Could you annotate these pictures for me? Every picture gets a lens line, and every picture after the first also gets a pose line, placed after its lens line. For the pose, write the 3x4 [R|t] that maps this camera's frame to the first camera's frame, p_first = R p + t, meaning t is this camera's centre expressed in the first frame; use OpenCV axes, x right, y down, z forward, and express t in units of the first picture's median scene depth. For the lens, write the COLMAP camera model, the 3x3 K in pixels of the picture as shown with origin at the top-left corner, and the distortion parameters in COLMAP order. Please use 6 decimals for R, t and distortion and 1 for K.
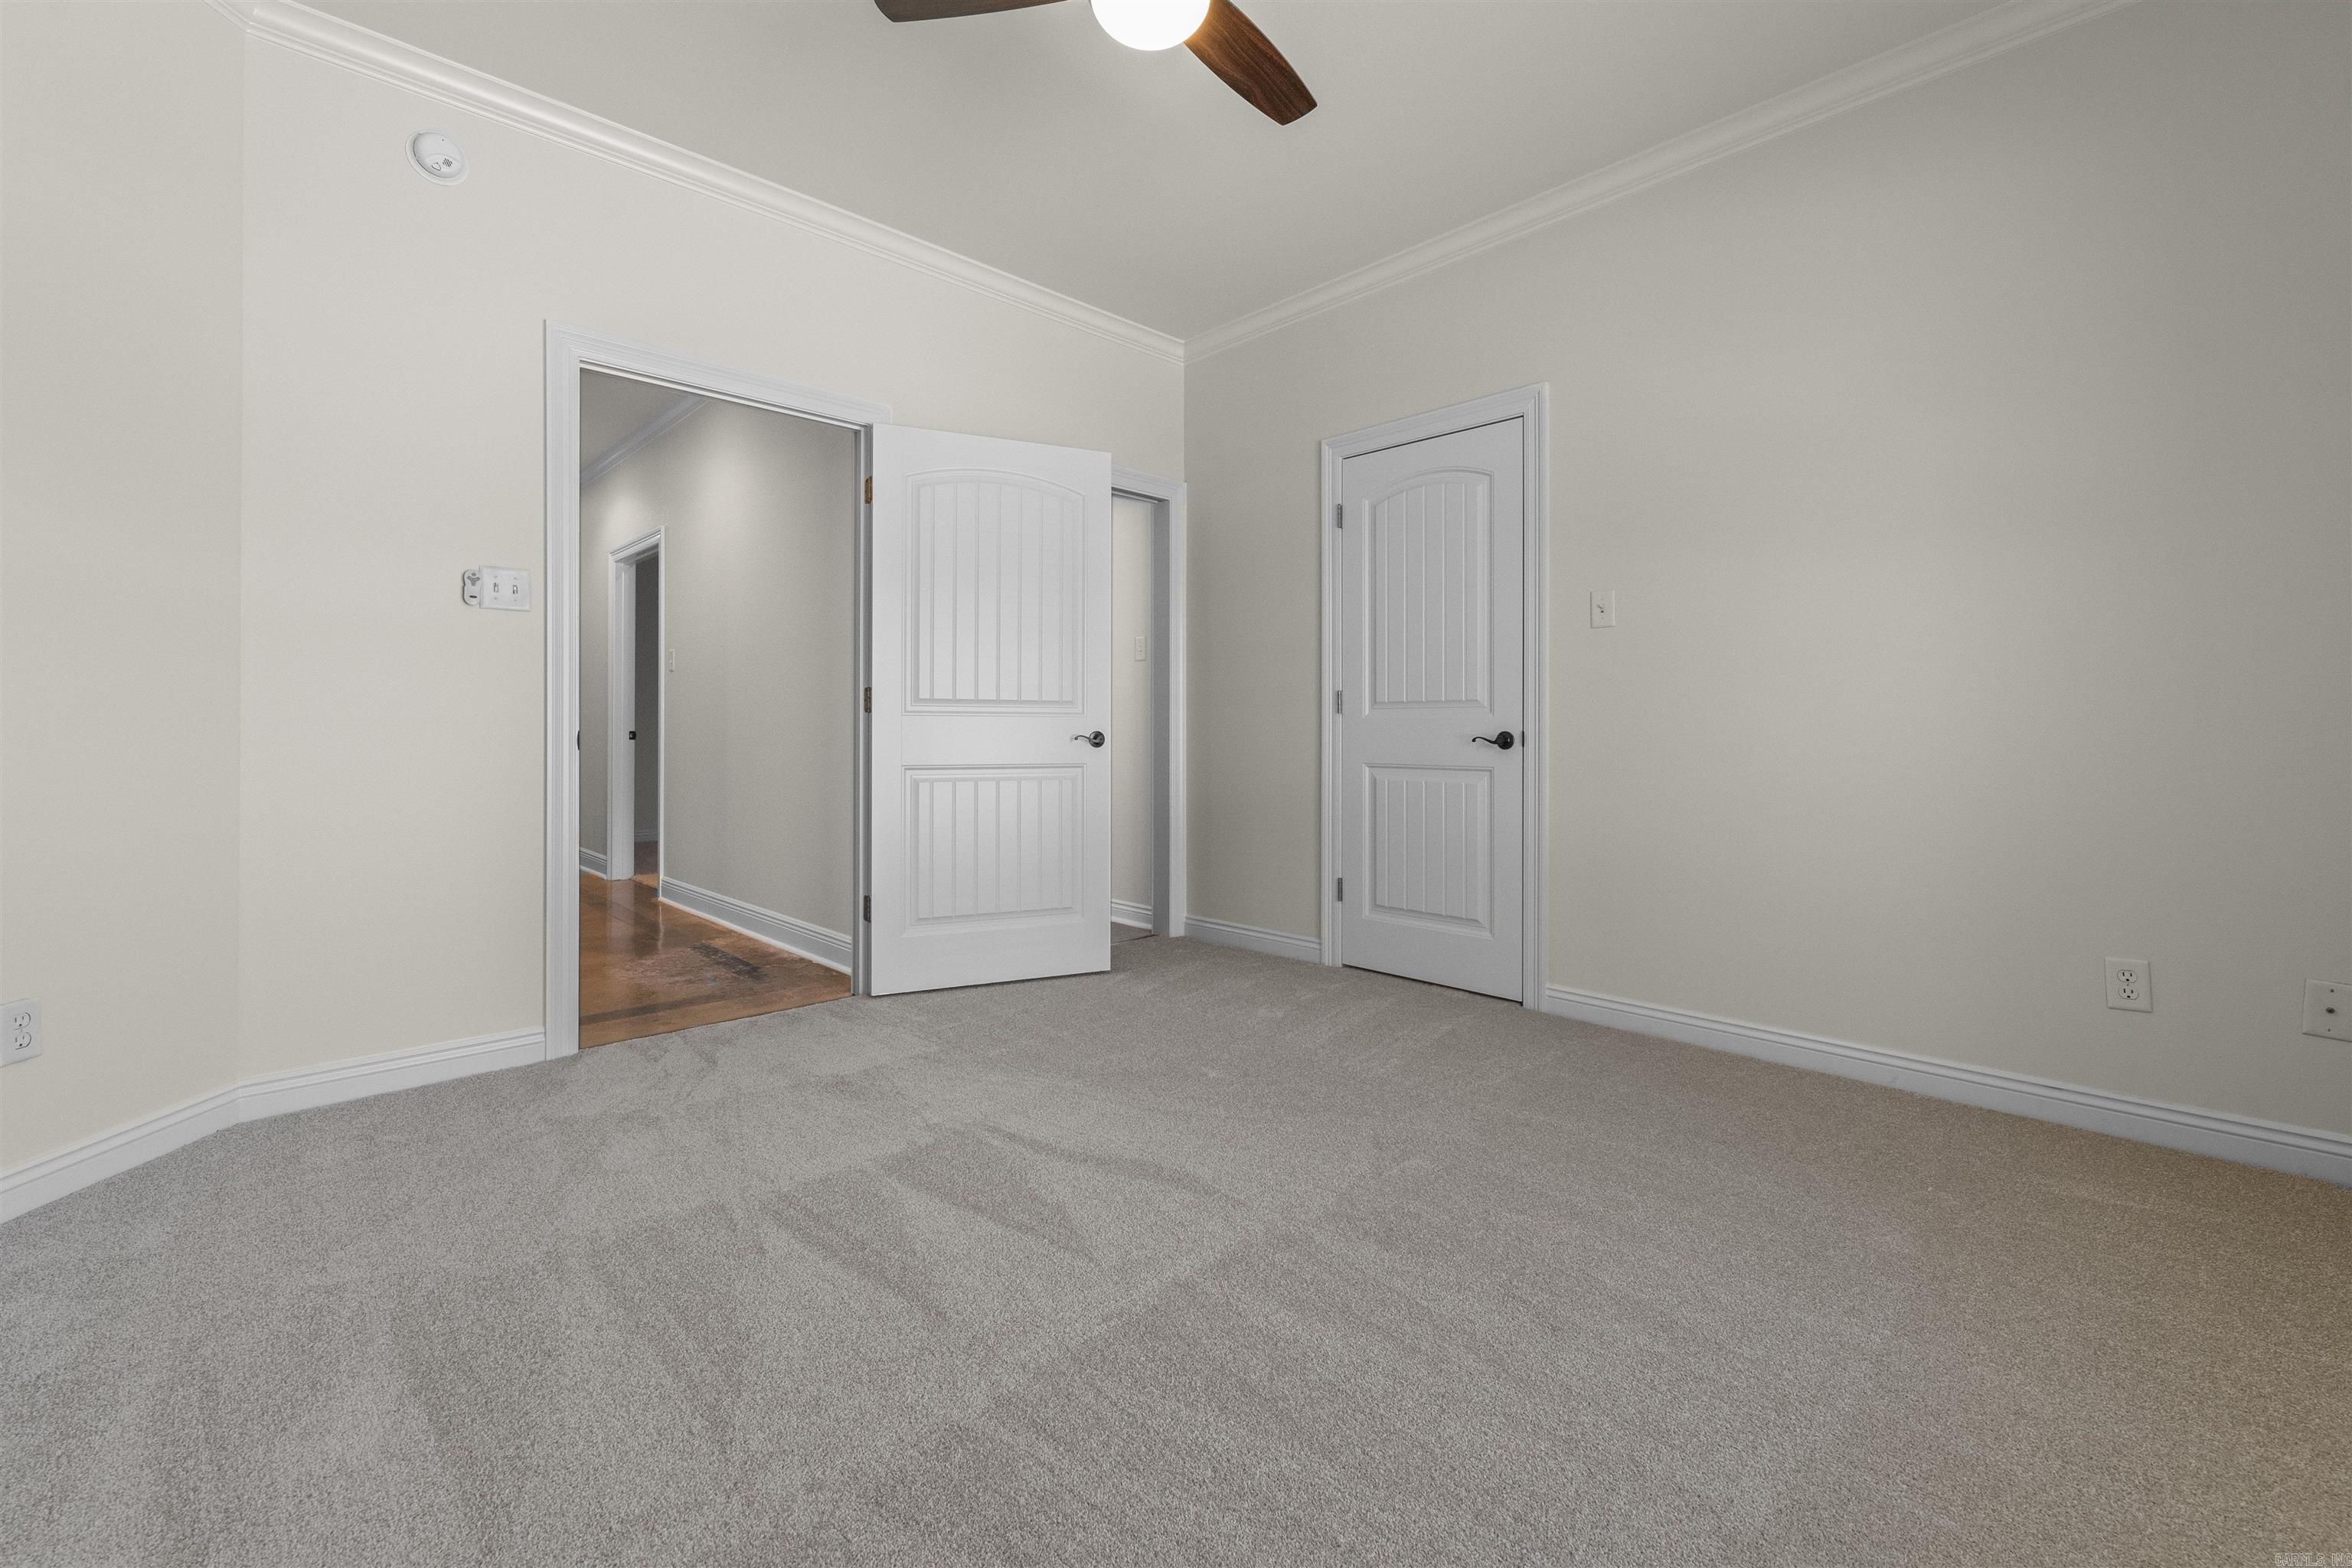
lens RADIAL K [[977.7, 0, 1174.5], [0, 977.7, 735.7], [0, 0, 1]] dist [0.001920, -0.000364]
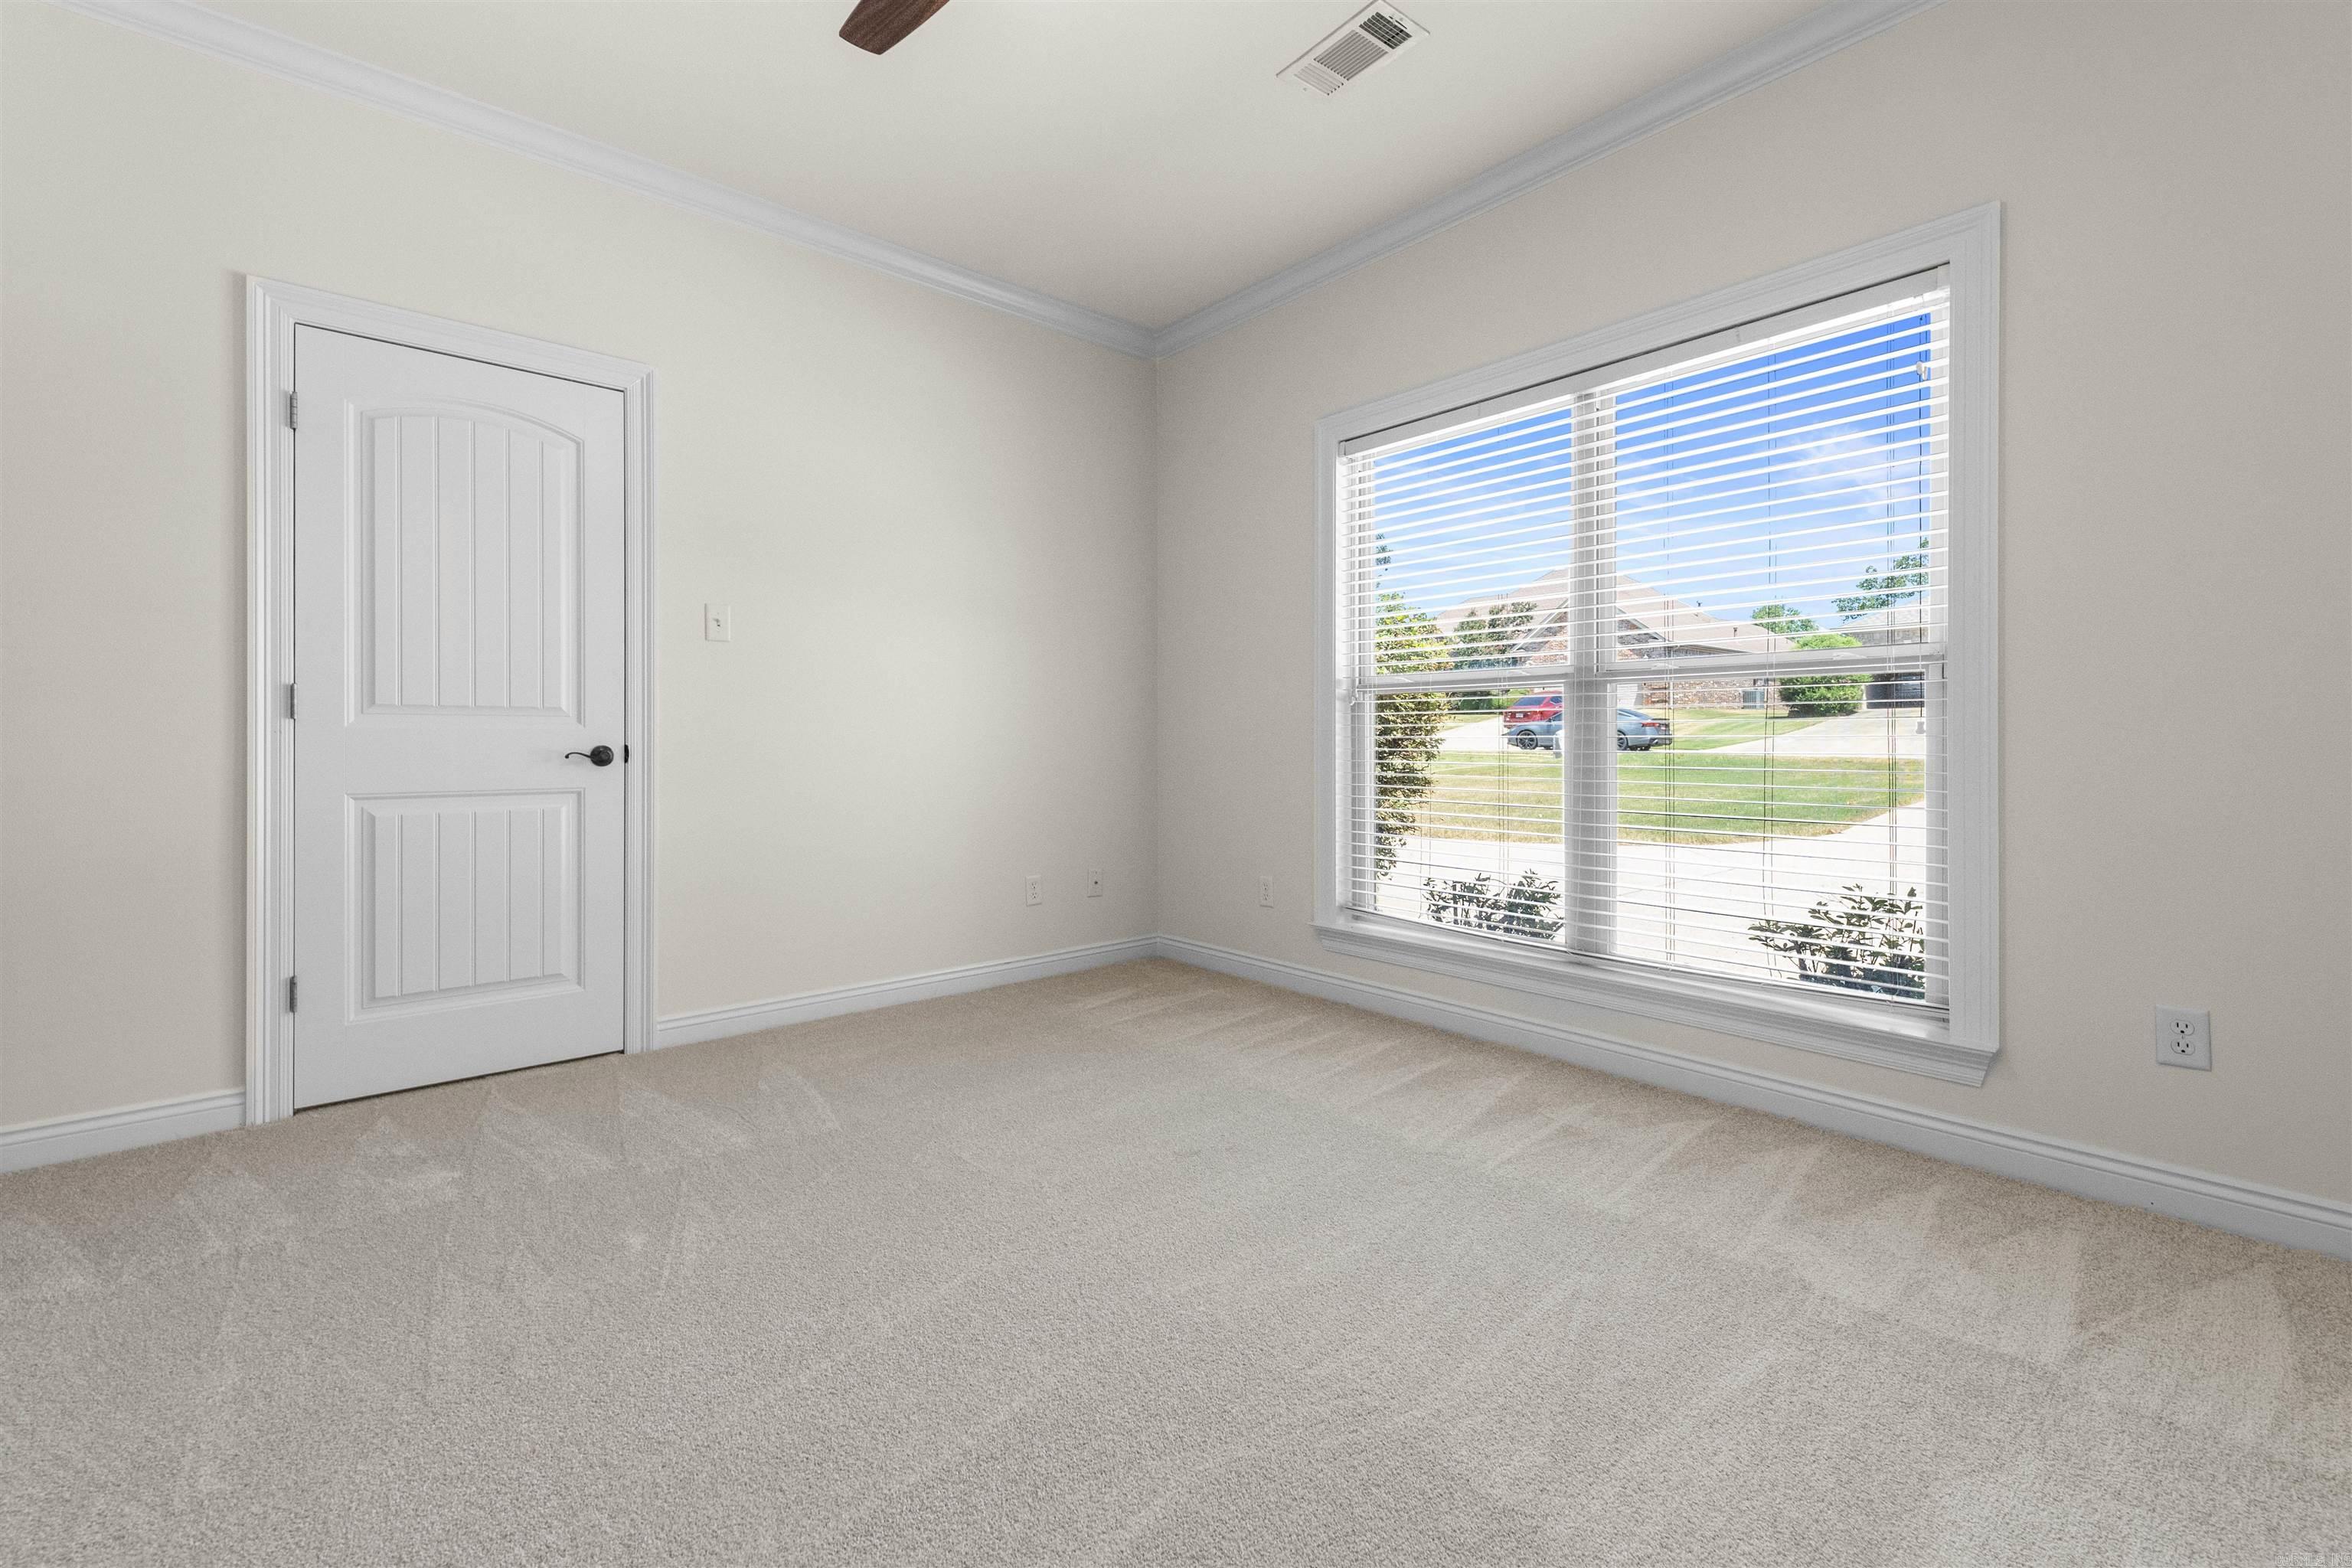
lens RADIAL K [[977.7, 0, 1174.5], [0, 977.7, 735.7], [0, 0, 1]] dist [0.001920, -0.000364]
pose [[0.075084, 0.002318, 0.997174, -0.475092], [0.007403, 0.999968, -0.002882, -0.005693], [-0.997150, 0.007599, 0.075065, 0.418716]]
